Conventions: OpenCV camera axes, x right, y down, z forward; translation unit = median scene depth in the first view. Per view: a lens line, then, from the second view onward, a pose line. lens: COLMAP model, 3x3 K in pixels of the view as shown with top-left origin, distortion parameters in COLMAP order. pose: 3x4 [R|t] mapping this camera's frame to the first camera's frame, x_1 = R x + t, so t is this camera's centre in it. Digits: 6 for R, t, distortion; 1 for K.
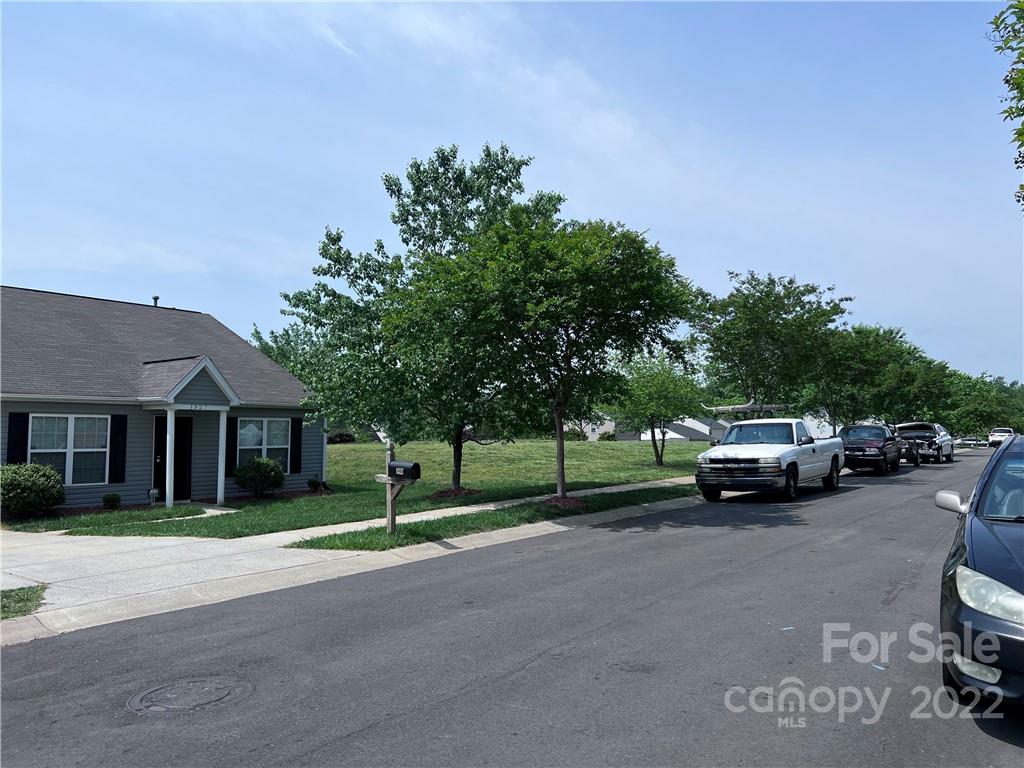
lens RADIAL K [[761.9, 0, 514.2], [0, 761.9, 379.9], [0, 0, 1]] dist [-0.011735, -0.005943]
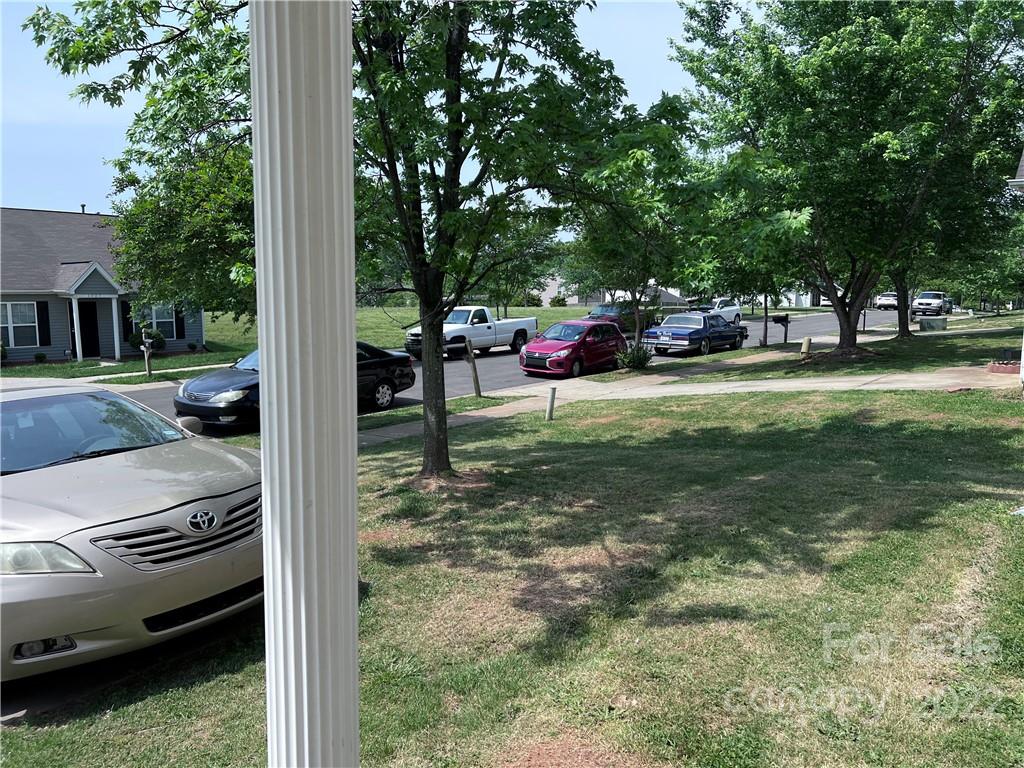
lens RADIAL K [[761.9, 0, 510.6], [0, 761.9, 388.3], [0, 0, 1]] dist [-0.011735, -0.005943]
pose [[0.999488, 0.010142, -0.030333, 0.461140], [-0.004060, 0.980948, 0.194226, -0.080919], [0.031725, -0.194004, 0.980488, -0.485849]]
